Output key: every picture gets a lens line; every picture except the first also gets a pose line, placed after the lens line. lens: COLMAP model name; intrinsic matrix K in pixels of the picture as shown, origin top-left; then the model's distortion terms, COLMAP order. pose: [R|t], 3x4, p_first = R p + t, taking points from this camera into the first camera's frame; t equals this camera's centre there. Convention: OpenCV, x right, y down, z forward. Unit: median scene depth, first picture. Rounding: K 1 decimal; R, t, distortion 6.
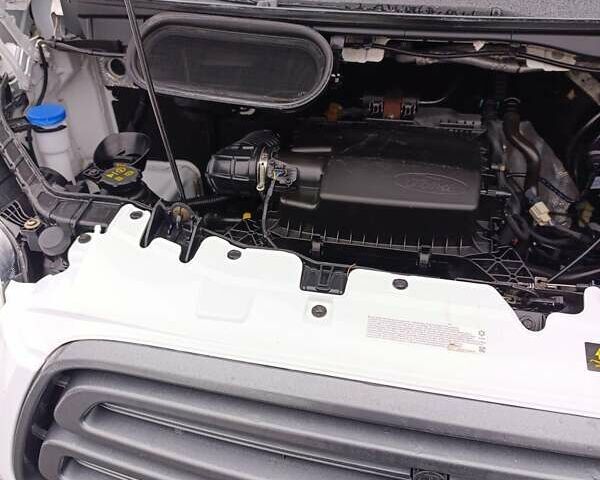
lens RADIAL K [[545.9, 0, 300.0], [0, 545.9, 240.0], [0, 0, 1]] dist [0.039439, -0.028134]
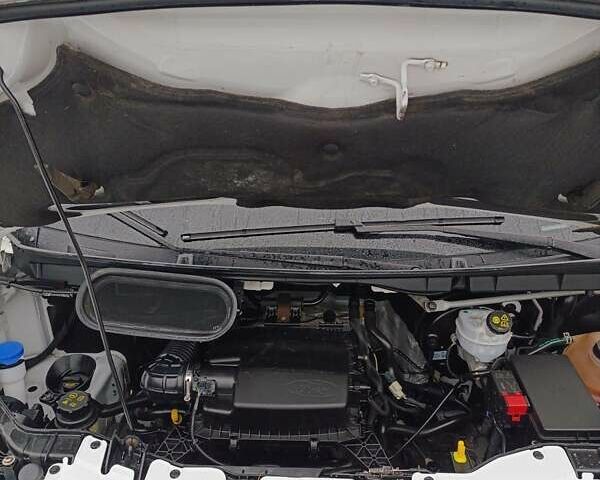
lens RADIAL K [[545.9, 0, 300.0], [0, 545.9, 240.0], [0, 0, 1]] dist [0.039439, -0.028134]
pose [[0.983448, -0.055564, 0.172462, -0.013008], [0.088868, 0.977389, -0.191868, -0.196227], [-0.157901, 0.204018, 0.966149, -0.395362]]
